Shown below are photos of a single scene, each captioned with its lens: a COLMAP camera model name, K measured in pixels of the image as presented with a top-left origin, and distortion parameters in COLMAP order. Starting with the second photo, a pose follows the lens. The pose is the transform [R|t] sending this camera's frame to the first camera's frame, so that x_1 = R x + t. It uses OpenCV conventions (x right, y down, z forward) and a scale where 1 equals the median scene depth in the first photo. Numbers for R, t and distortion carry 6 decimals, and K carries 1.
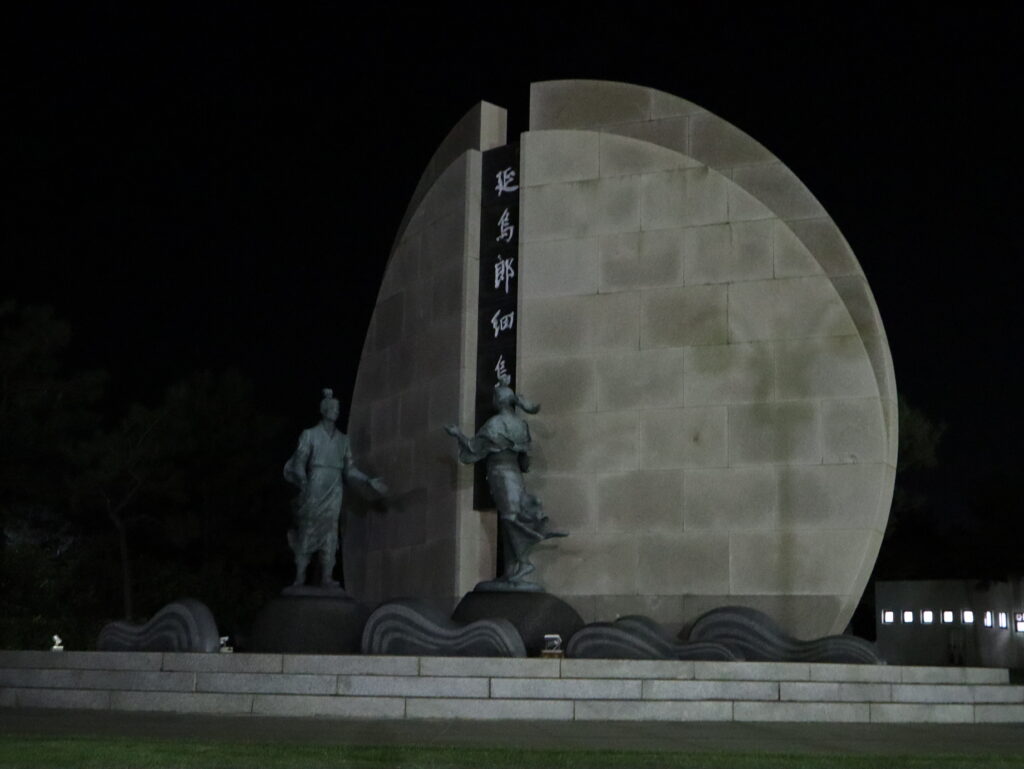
lens RADIAL K [[1405.6, 0, 512.0], [0, 1405.6, 384.5], [0, 0, 1]] dist [0.032864, 0.058100]
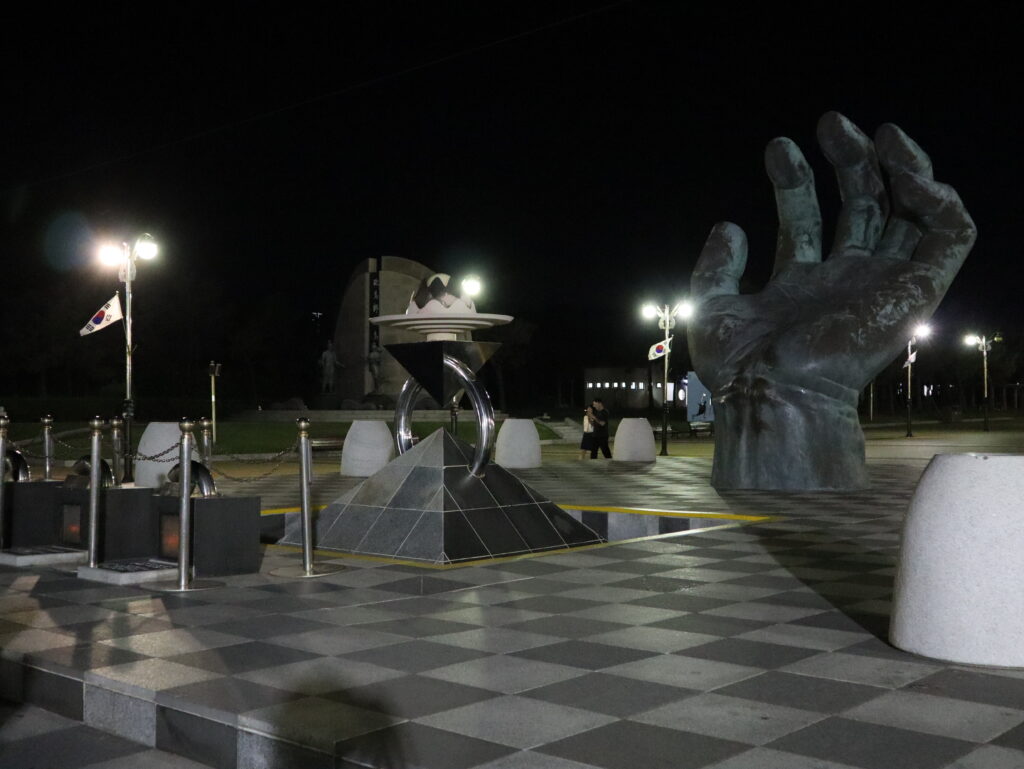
lens RADIAL K [[1194.8, 0, 512.0], [0, 1194.8, 384.5], [0, 0, 1]] dist [0.001706, 0.002847]
pose [[0.998814, -0.017020, 0.045608, 0.208976], [0.008818, 0.984643, 0.174355, -0.433295], [-0.047875, -0.173746, 0.983626, -2.180636]]
